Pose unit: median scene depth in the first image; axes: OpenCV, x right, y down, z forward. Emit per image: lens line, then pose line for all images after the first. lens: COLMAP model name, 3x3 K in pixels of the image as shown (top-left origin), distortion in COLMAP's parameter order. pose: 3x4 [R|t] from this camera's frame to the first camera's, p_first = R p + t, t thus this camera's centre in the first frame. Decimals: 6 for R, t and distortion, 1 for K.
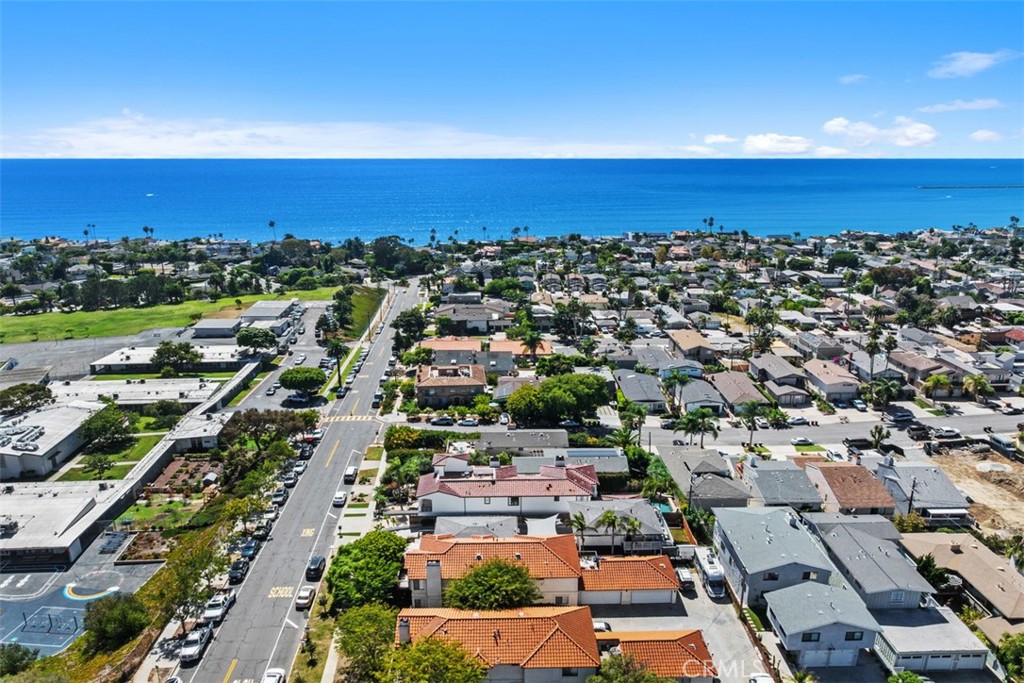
lens RADIAL K [[721.2, 0, 512.0], [0, 721.2, 341.5], [0, 0, 1]] dist [-0.040969, -0.002376]
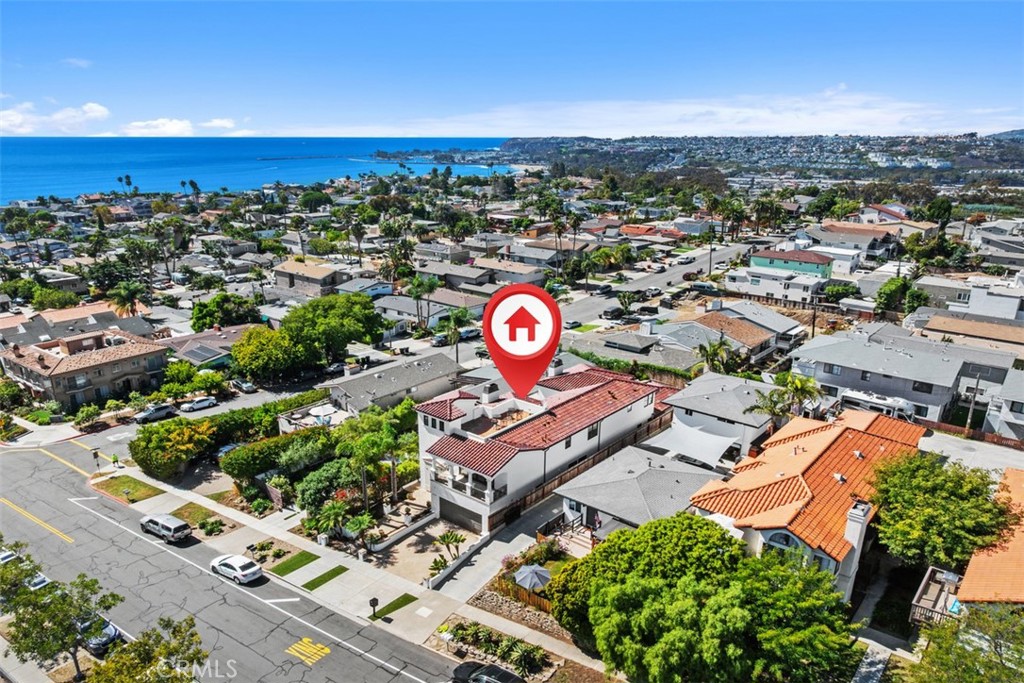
lens RADIAL K [[721.2, 0, 512.0], [0, 721.2, 341.5], [0, 0, 1]] dist [-0.040969, -0.002376]
pose [[0.653902, -0.200001, 0.729666, -0.284871], [0.178906, 0.977951, 0.107726, 0.041121], [-0.735122, 0.060099, 0.675265, 0.377122]]
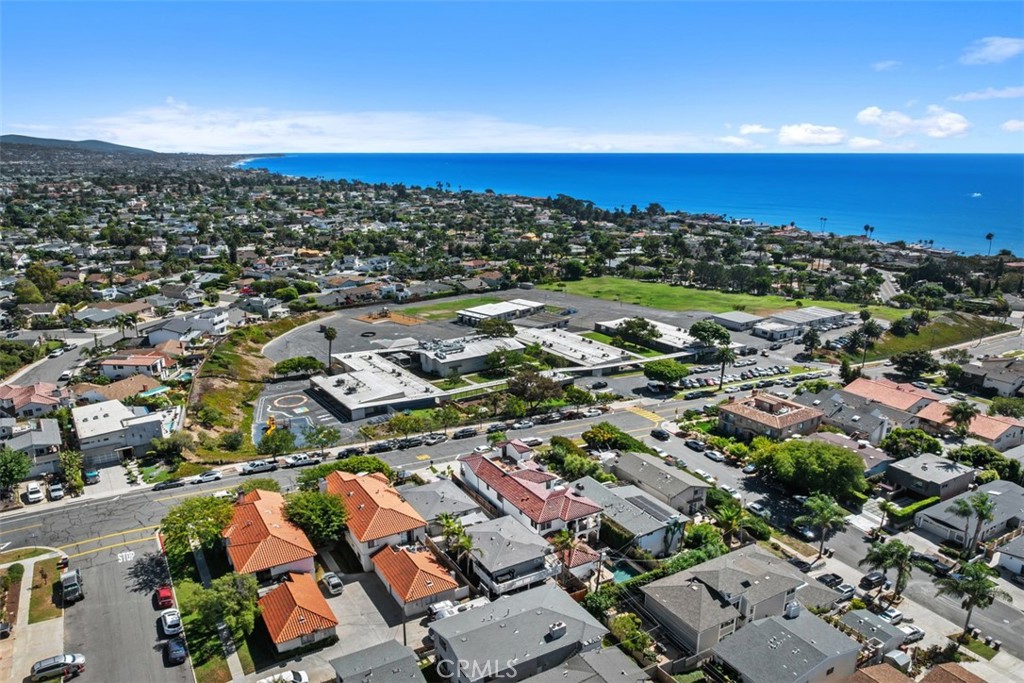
lens RADIAL K [[721.2, 0, 512.0], [0, 721.2, 341.5], [0, 0, 1]] dist [-0.040969, -0.002376]
pose [[0.492326, 0.223116, -0.841329, 0.498129], [-0.220299, 0.967058, 0.127544, -0.079454], [0.842071, 0.122551, 0.525260, 0.266098]]
